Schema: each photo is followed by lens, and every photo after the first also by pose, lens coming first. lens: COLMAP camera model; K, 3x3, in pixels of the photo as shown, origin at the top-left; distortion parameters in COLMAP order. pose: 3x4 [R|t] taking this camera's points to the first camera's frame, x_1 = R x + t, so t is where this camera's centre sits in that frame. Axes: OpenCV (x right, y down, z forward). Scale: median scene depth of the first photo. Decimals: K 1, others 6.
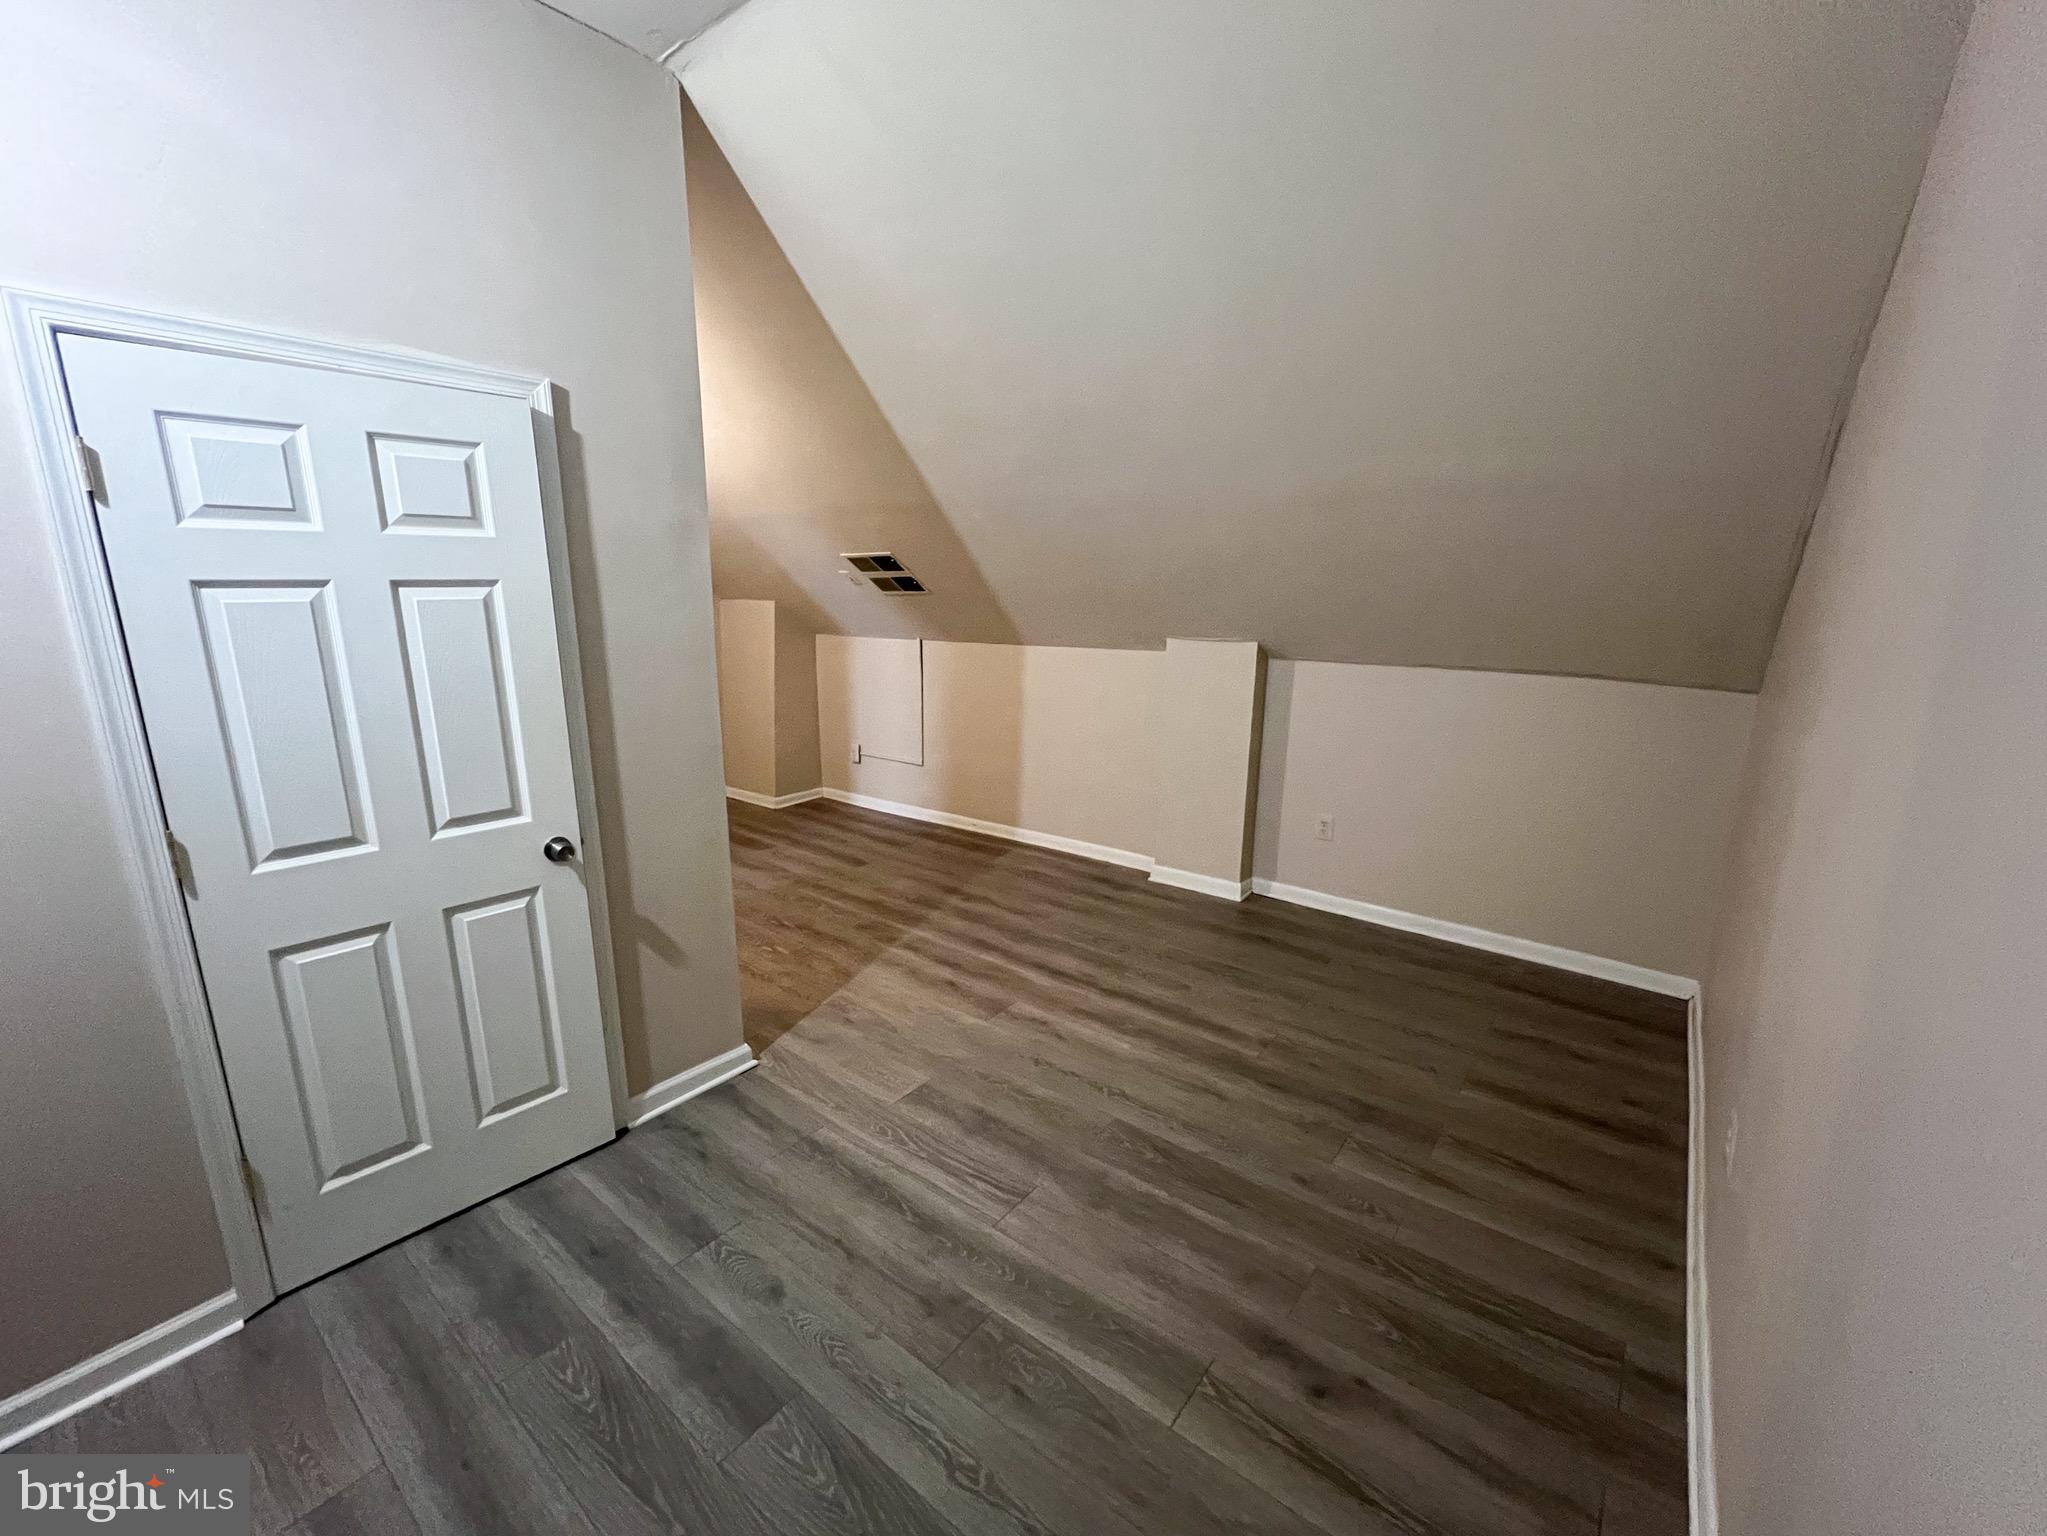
lens RADIAL K [[831.8, 0, 1023.5], [0, 831.8, 768.0], [0, 0, 1]] dist [0.000456, -0.000081]
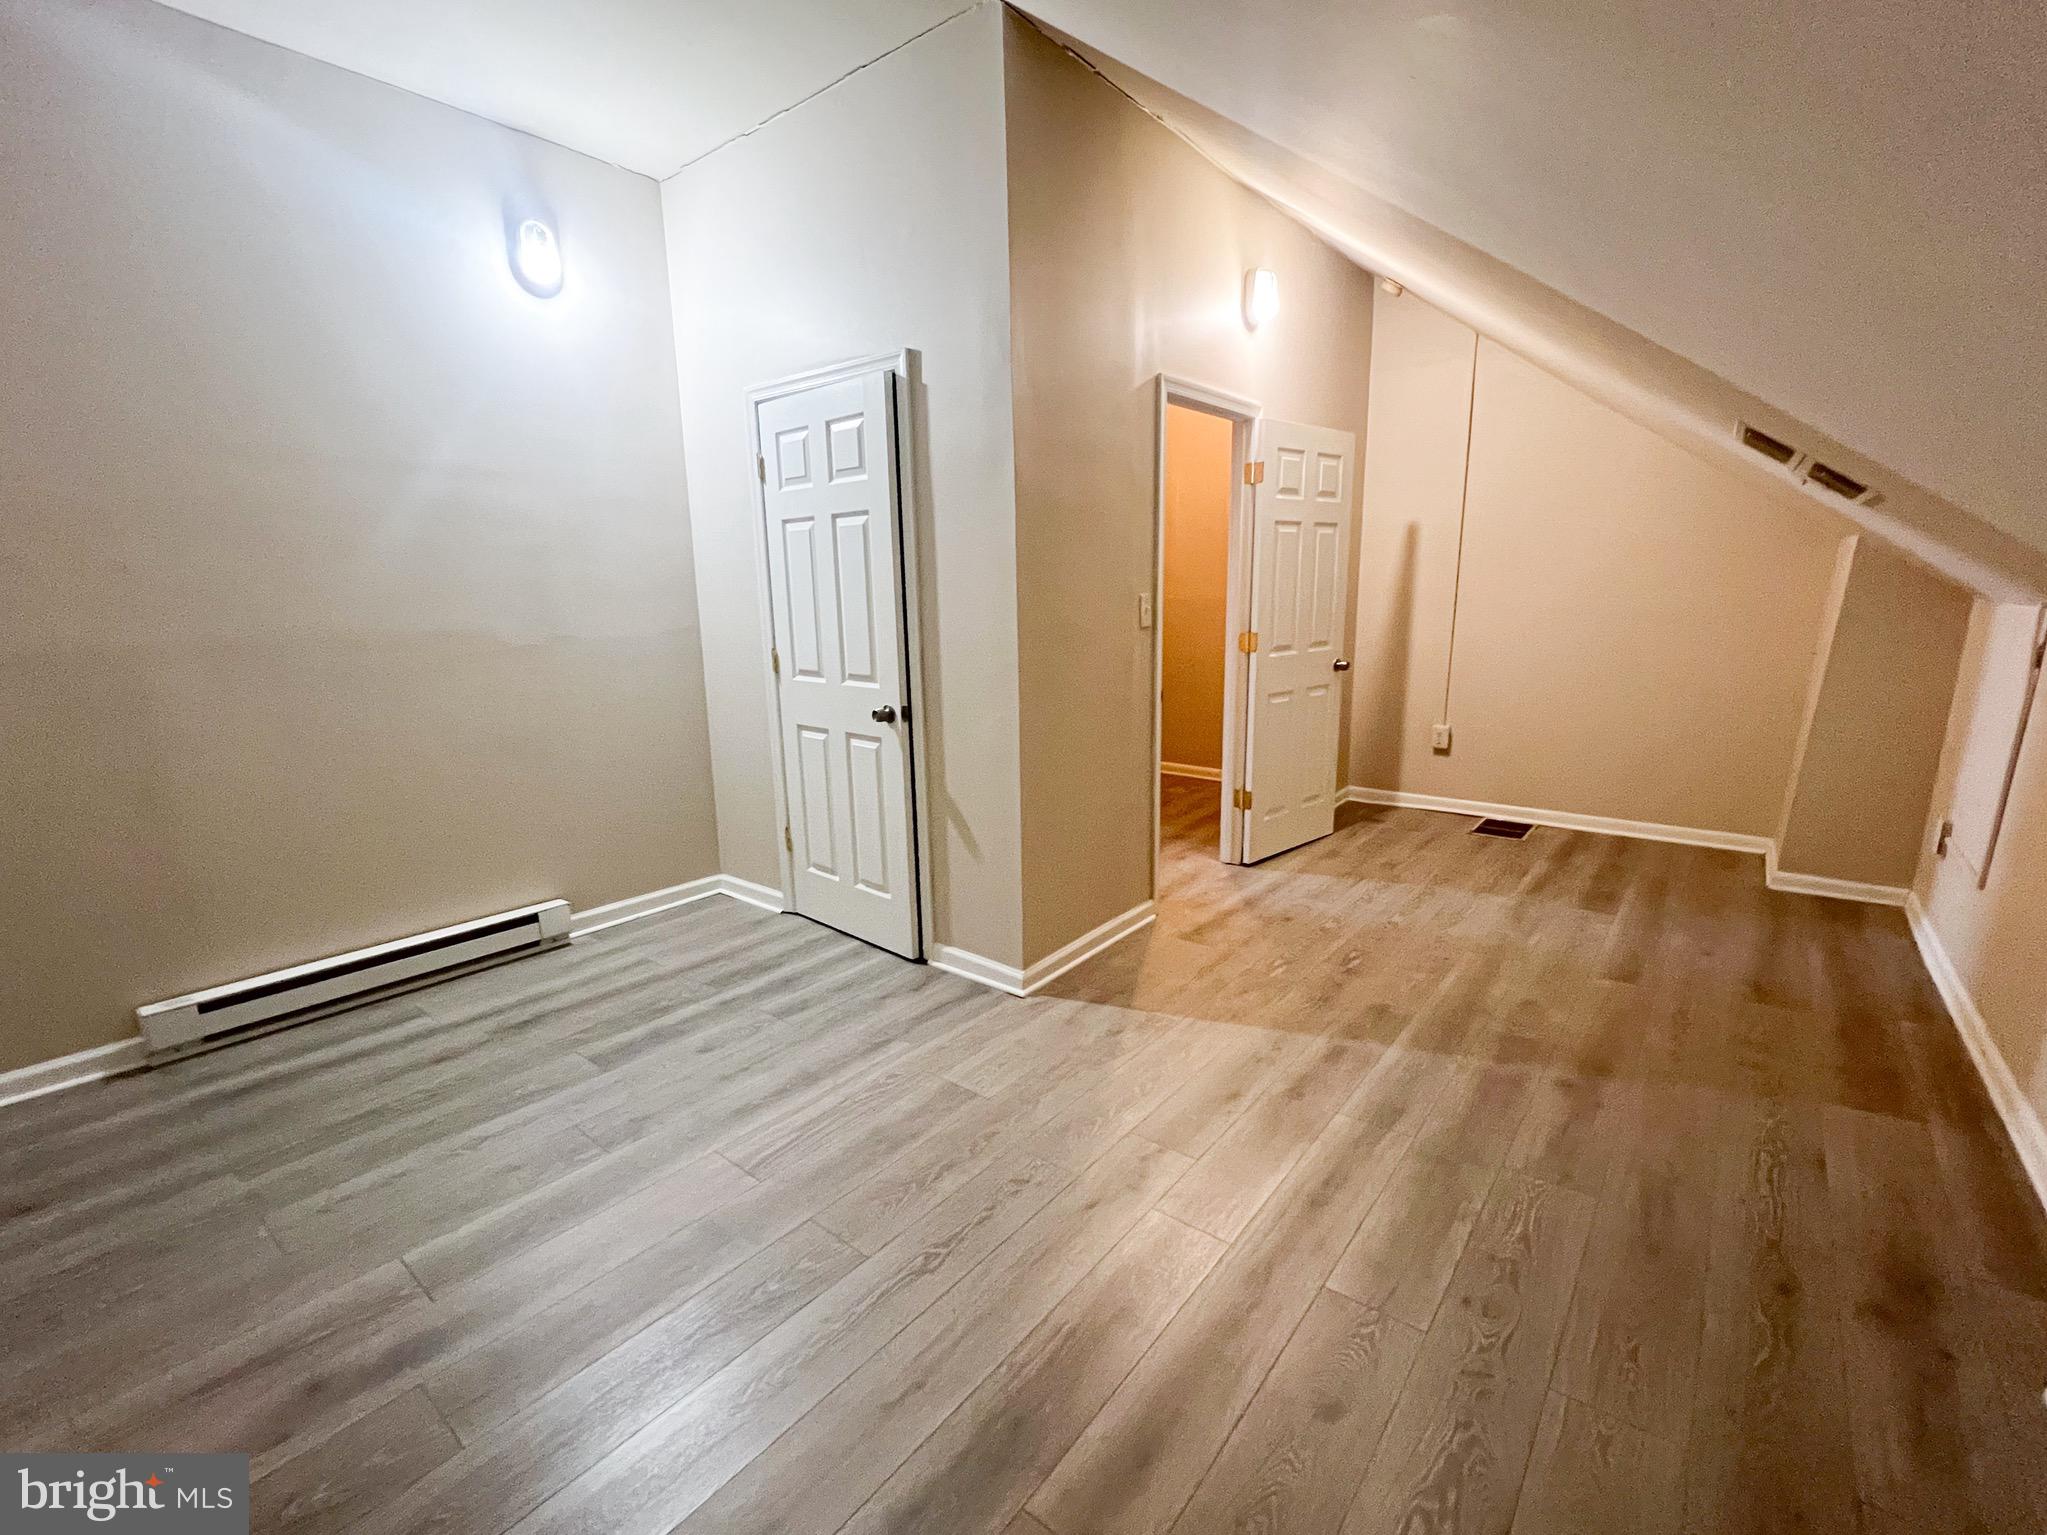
lens RADIAL K [[895.1, 0, 1023.5], [0, 895.1, 767.5], [0, 0, 1]] dist [-0.001821, -0.000357]
pose [[-0.007611, 0.197705, -0.980232, 0.737685], [-0.199008, 0.960353, 0.195241, -0.122416], [0.979968, 0.196560, 0.032035, 1.023840]]
